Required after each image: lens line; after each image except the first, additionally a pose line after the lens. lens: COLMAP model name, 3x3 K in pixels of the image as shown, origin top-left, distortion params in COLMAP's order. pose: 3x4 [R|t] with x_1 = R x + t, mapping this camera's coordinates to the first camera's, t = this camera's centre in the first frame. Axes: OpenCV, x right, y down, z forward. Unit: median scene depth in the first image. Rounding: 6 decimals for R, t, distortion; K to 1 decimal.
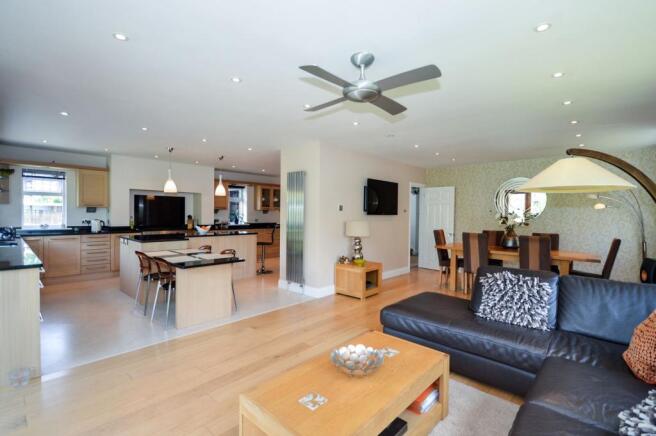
lens RADIAL K [[298.0, 0, 325.2], [0, 298.0, 215.6], [0, 0, 1]] dist [-0.000499, -0.000103]
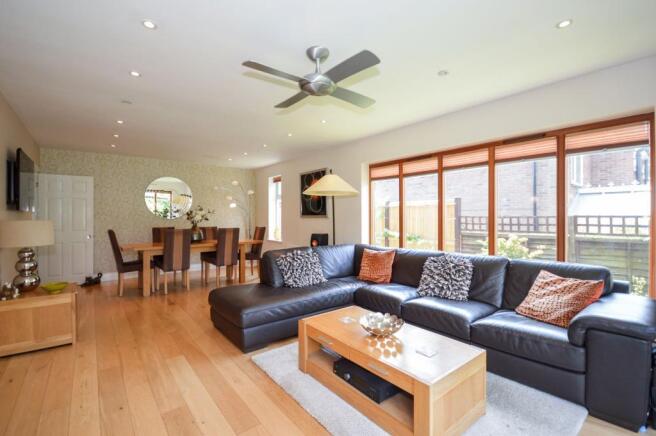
lens RADIAL K [[298.0, 0, 325.2], [0, 298.0, 215.6], [0, 0, 1]] dist [-0.000499, -0.000103]
pose [[0.148803, -0.005825, 0.988850, -0.412063], [0.010423, 0.999936, 0.004322, 0.014719], [-0.988812, 0.009663, 0.148854, 0.382186]]
